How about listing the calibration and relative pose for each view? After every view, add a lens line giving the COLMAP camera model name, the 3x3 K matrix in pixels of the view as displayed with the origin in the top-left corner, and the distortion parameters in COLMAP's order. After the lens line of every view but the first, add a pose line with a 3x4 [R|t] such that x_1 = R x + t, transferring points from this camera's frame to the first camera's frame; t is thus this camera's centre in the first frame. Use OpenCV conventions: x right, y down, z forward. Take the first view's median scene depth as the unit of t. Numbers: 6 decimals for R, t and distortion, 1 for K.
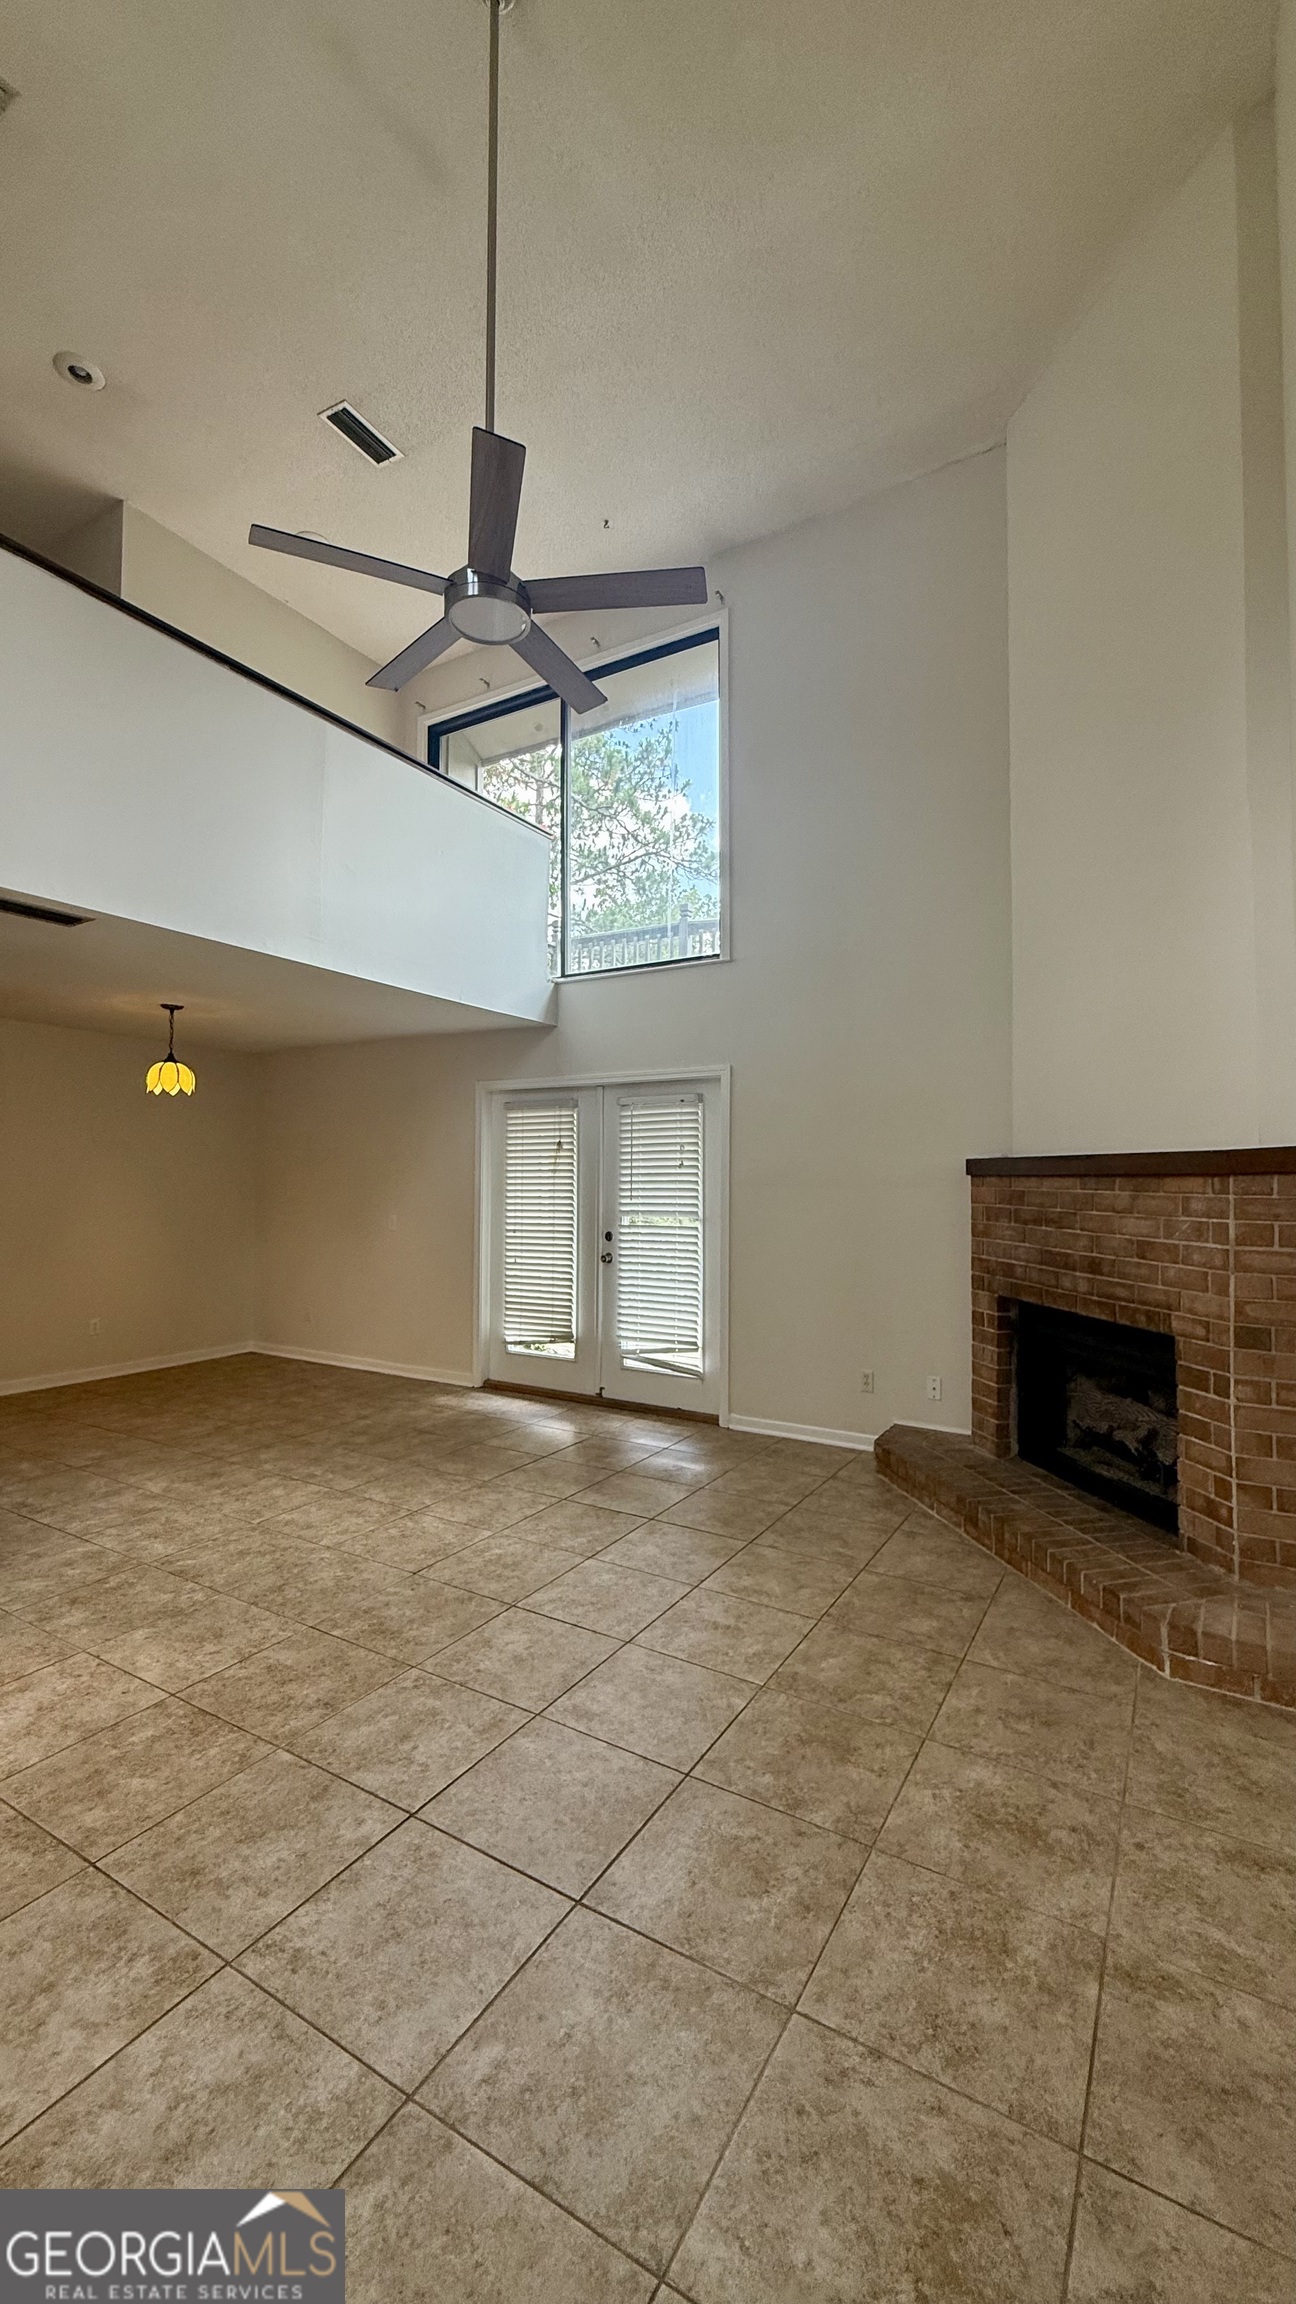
lens RADIAL K [[913.2, 0, 648.0], [0, 913.2, 1152.0], [0, 0, 1]] dist [-0.000591, 0.000052]
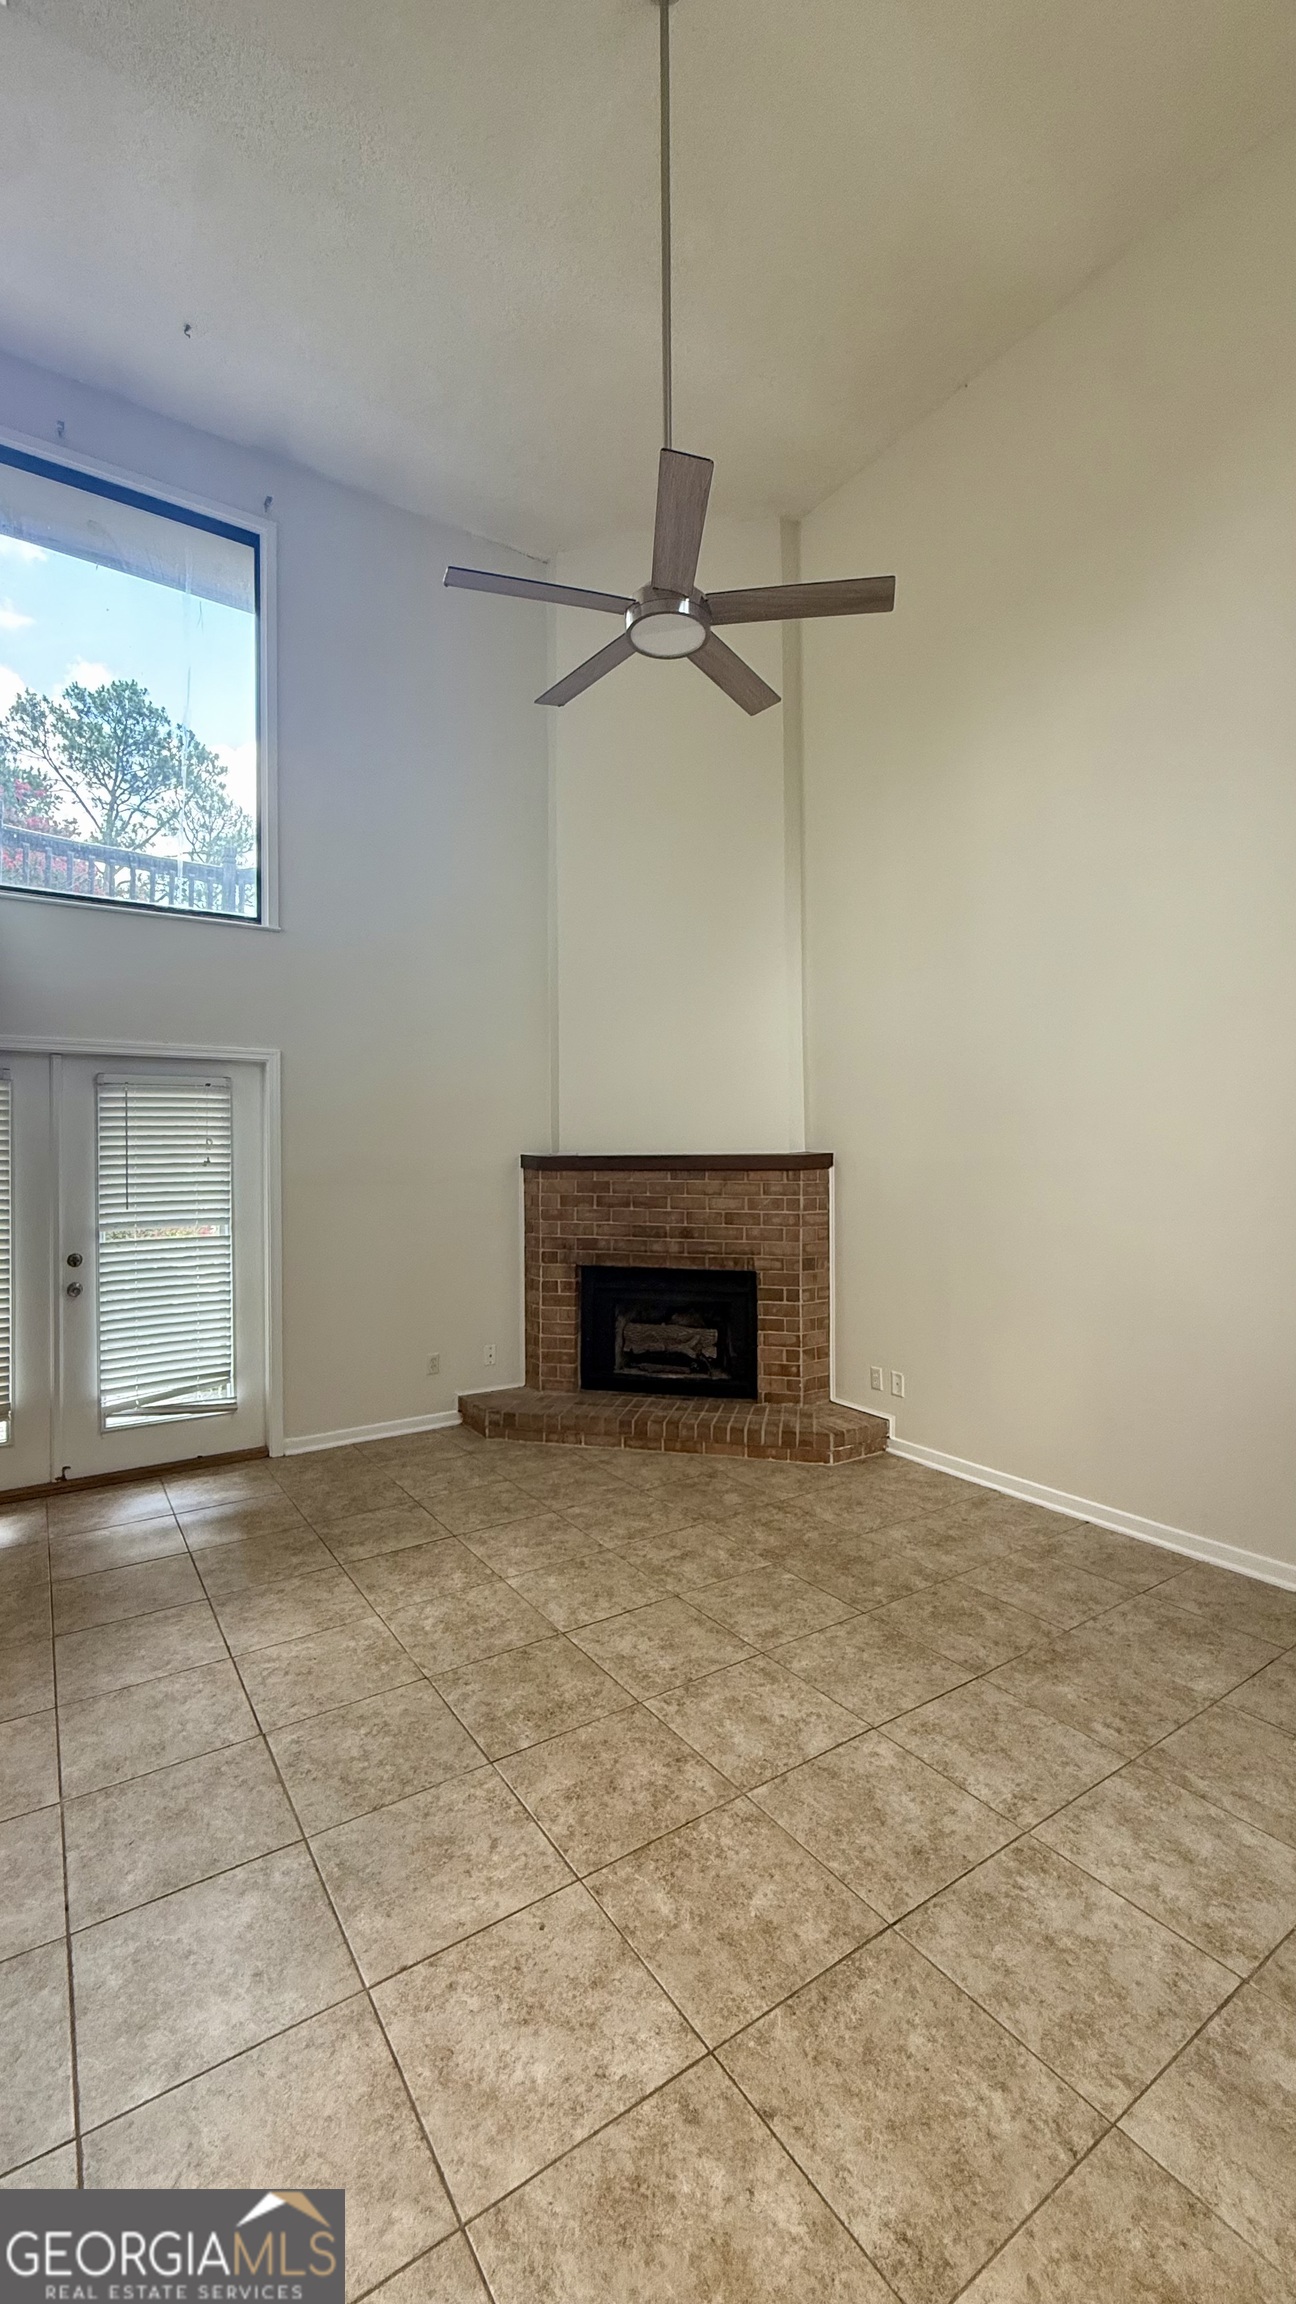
lens RADIAL K [[913.2, 0, 648.0], [0, 913.2, 1152.0], [0, 0, 1]] dist [-0.000591, 0.000052]
pose [[0.426000, -0.007083, 0.904695, -0.942780], [-0.018179, 0.999700, 0.016387, -0.028119], [-0.904540, -0.023427, 0.425744, 0.500308]]
